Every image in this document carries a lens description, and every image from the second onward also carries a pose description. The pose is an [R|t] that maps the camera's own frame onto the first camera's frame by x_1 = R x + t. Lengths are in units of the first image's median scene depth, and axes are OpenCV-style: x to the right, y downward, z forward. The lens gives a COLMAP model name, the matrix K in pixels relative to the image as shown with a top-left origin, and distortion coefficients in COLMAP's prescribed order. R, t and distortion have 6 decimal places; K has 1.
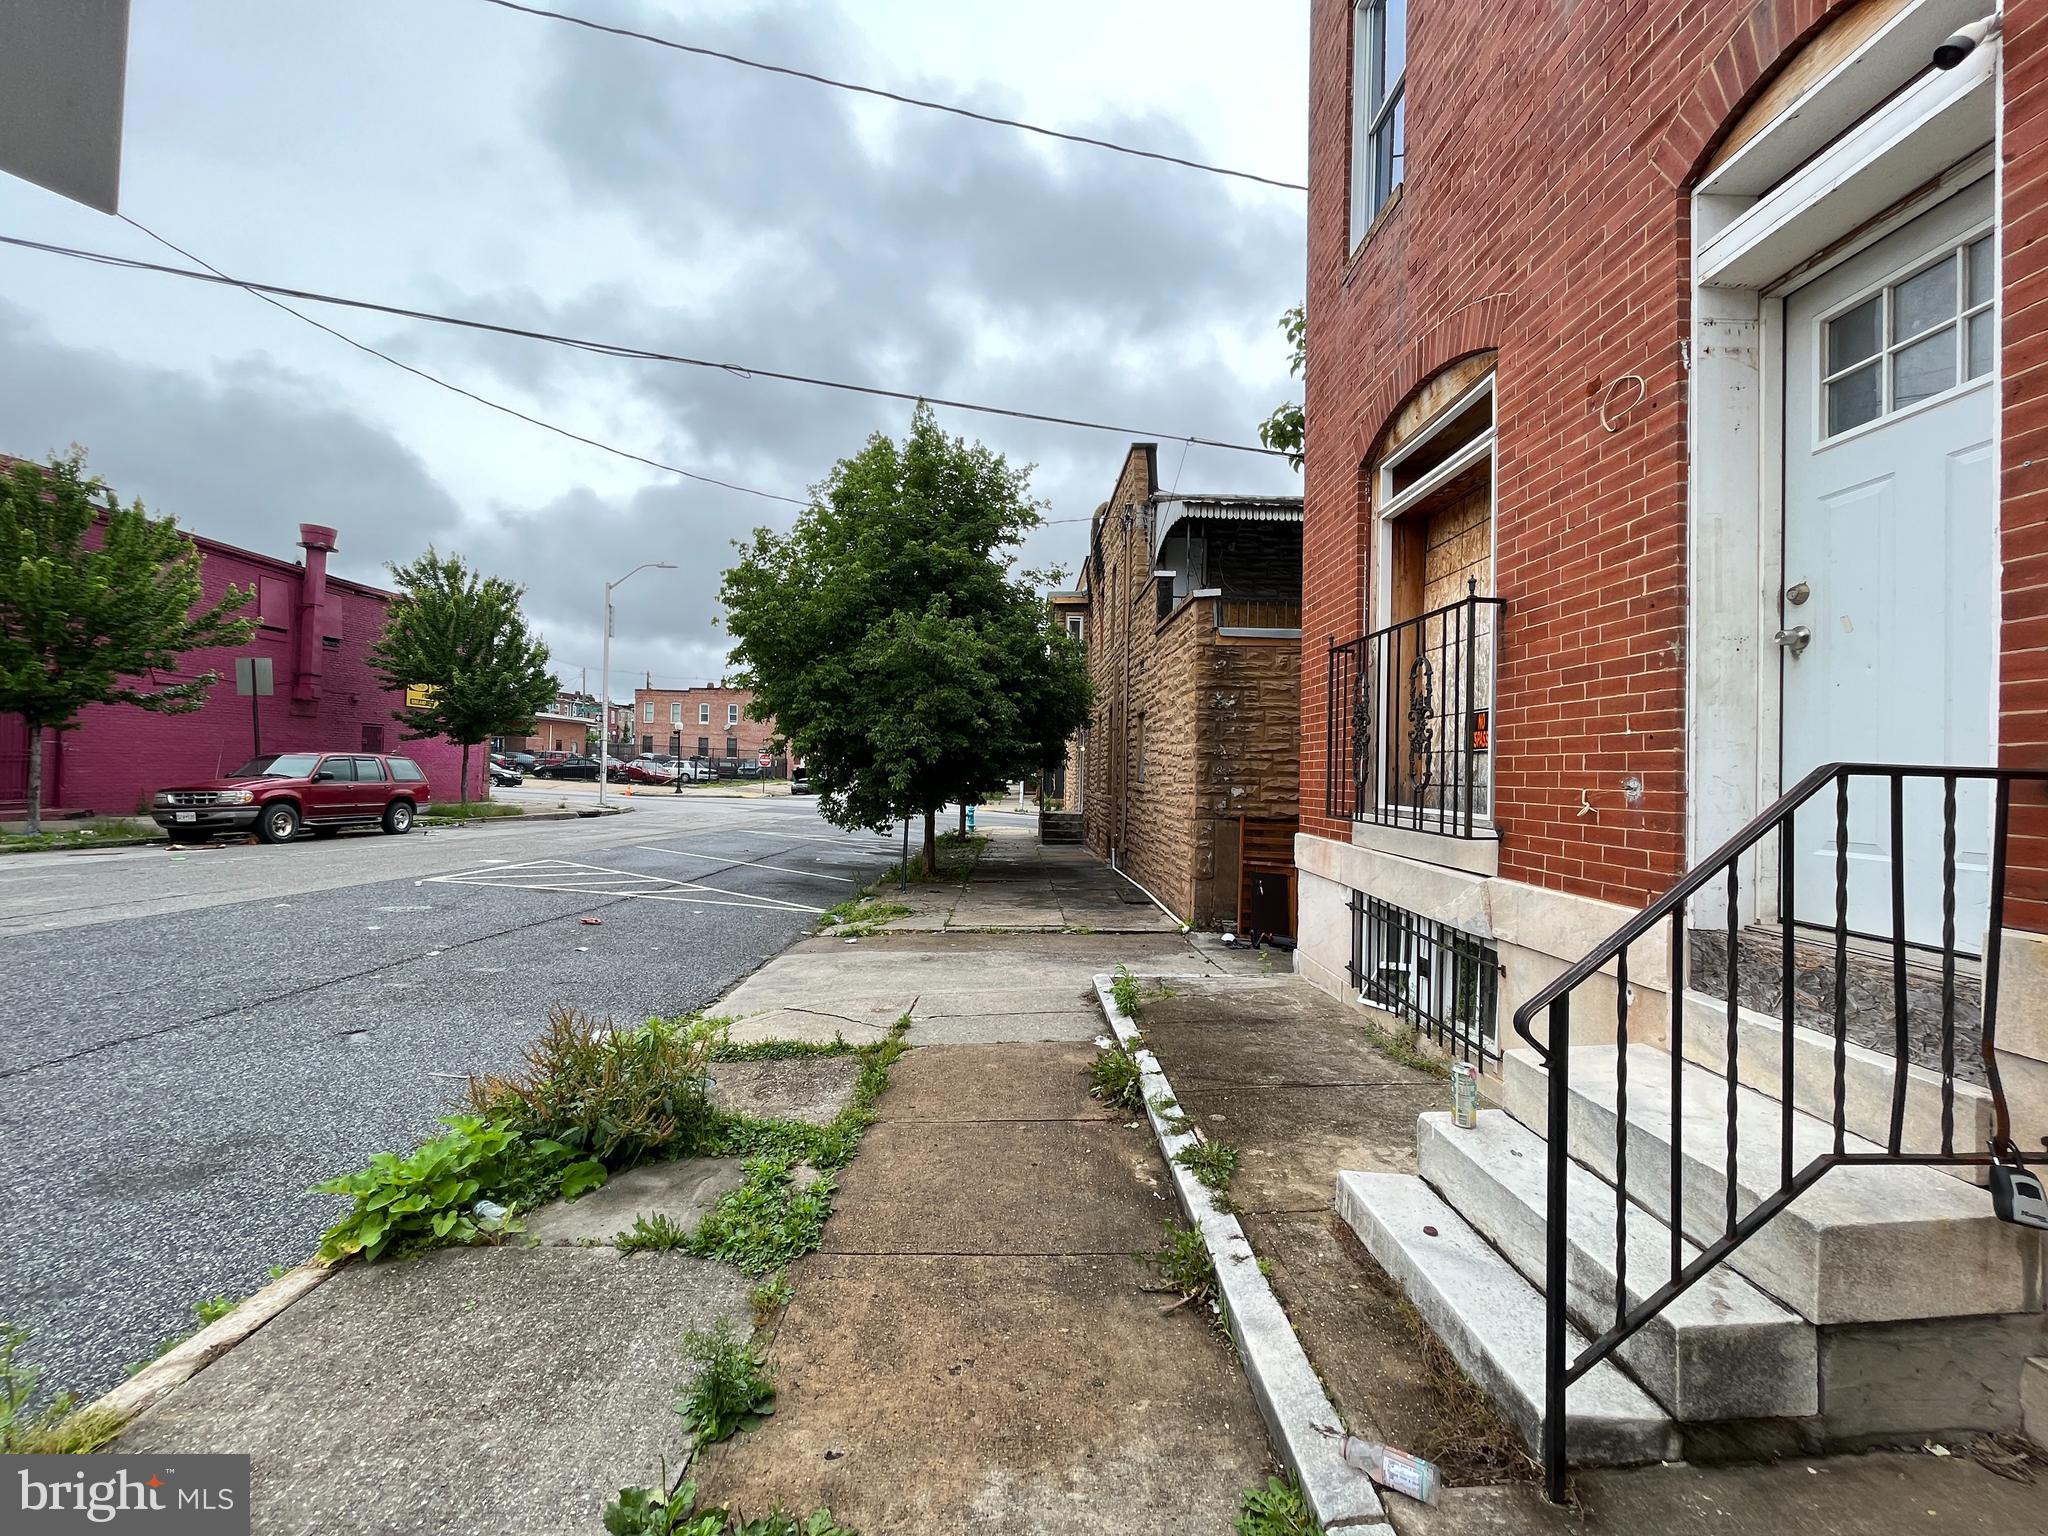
lens RADIAL K [[818.8, 0, 1034.7], [0, 818.8, 766.5], [0, 0, 1]] dist [-0.003485, 0.000086]
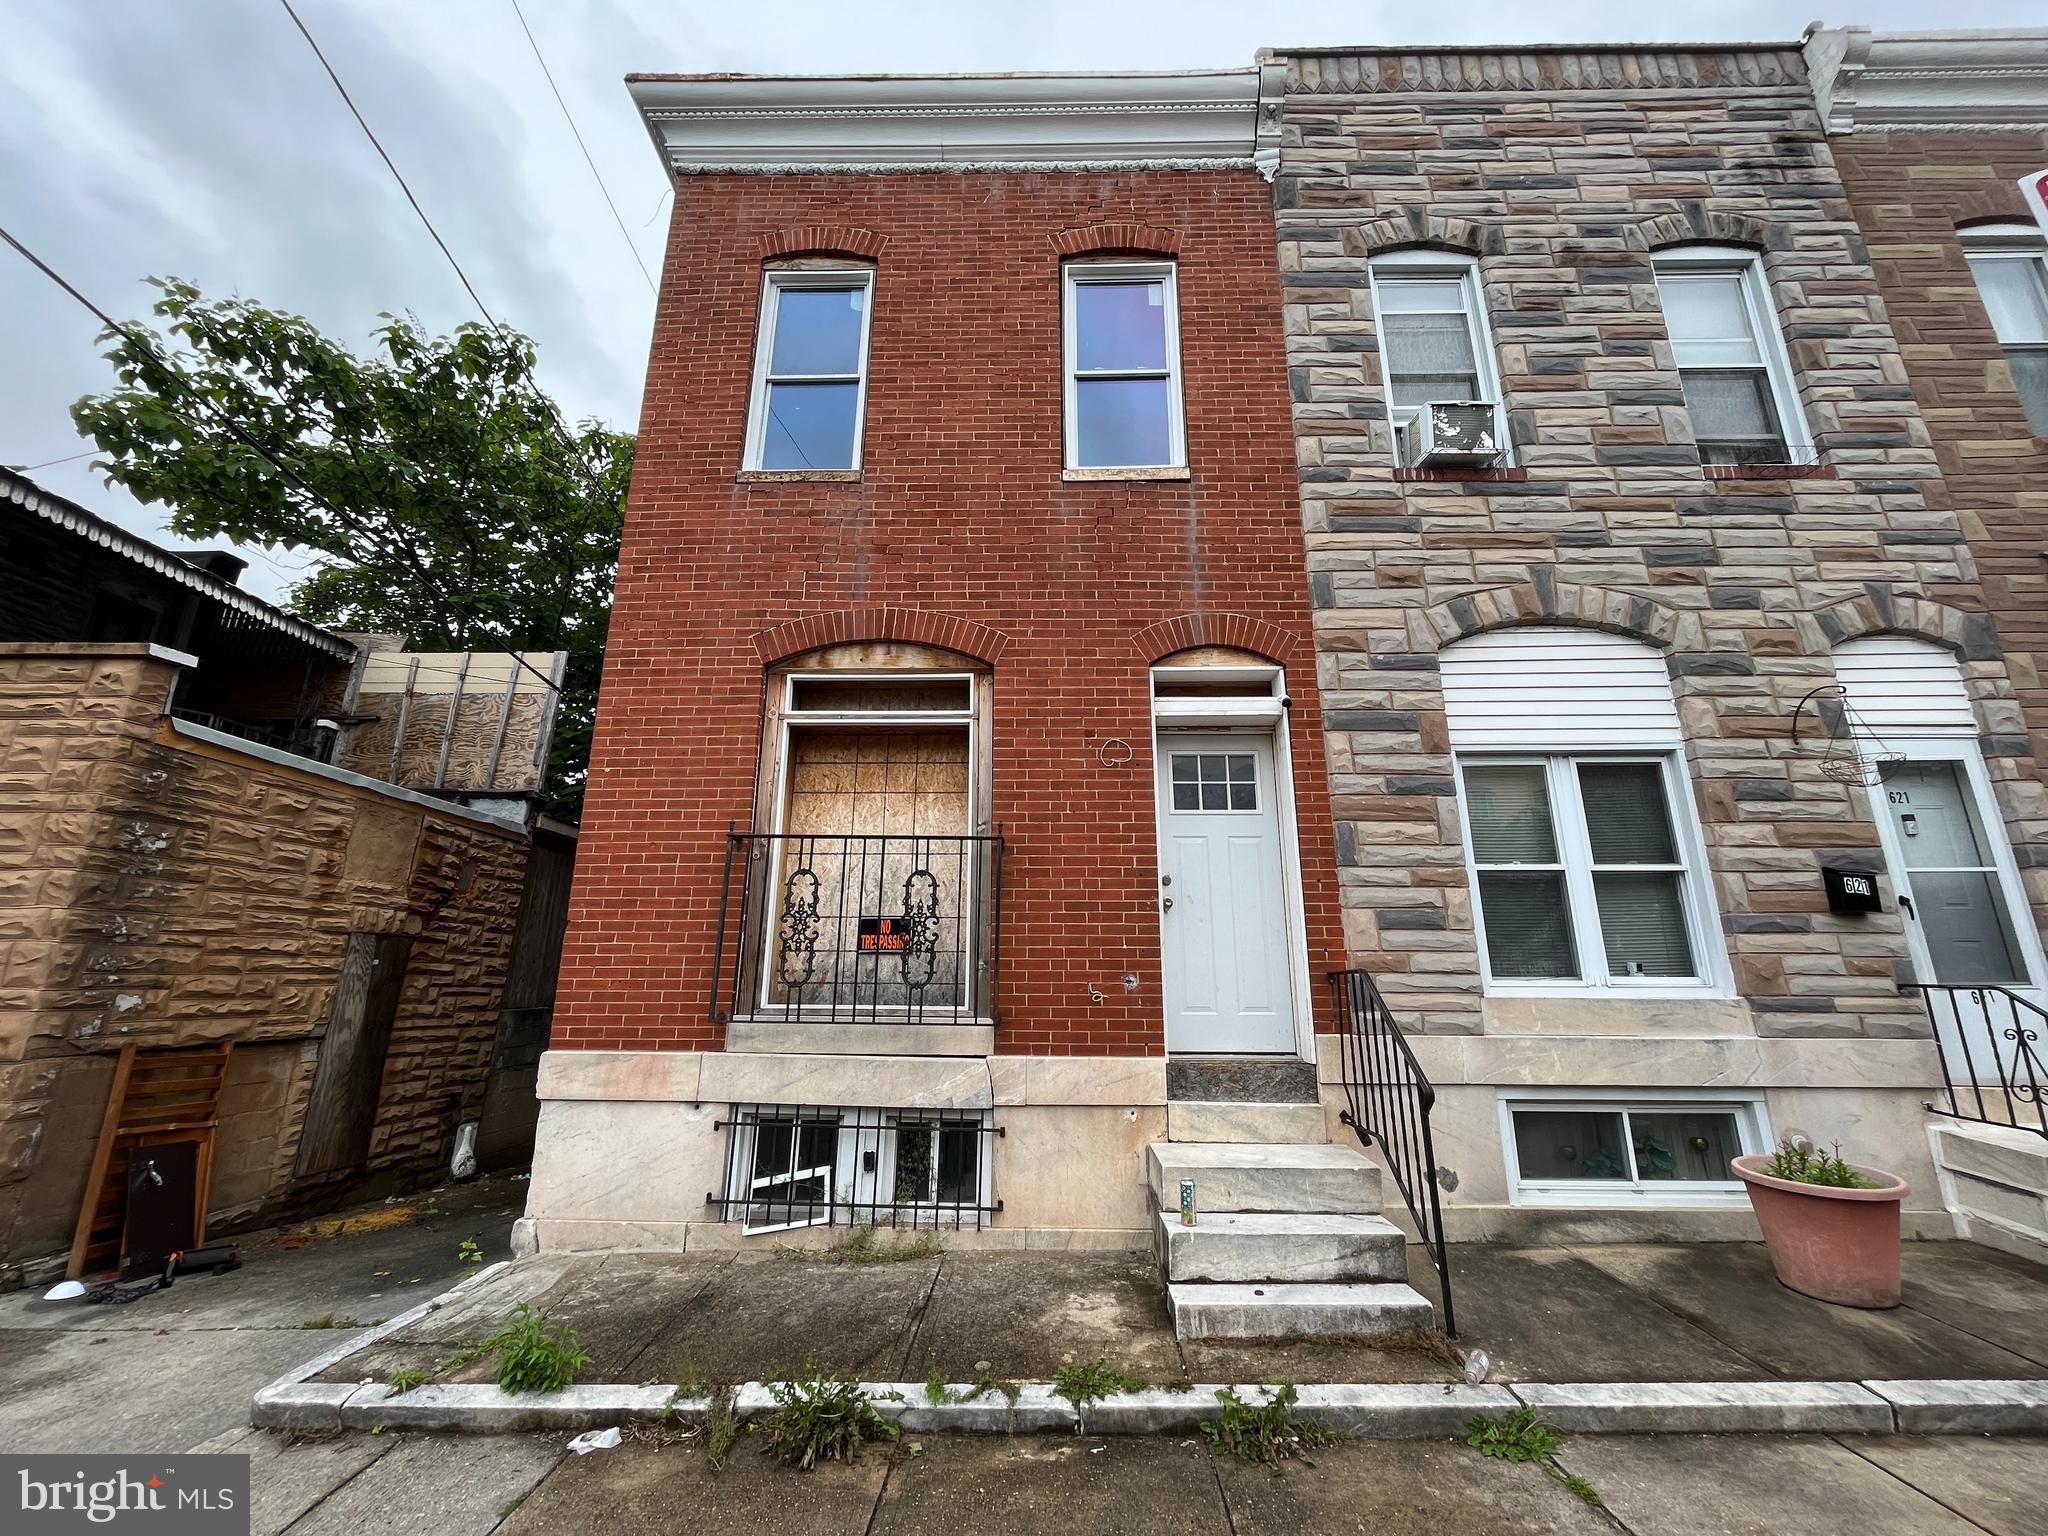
lens RADIAL K [[818.8, 0, 1027.1], [0, 818.8, 766.3], [0, 0, 1]] dist [-0.003485, 0.000086]
pose [[0.051942, 0.242662, 0.968719, -0.665445], [-0.010821, 0.970109, -0.242429, 0.005338], [-0.998591, 0.002110, 0.053015, 0.744736]]
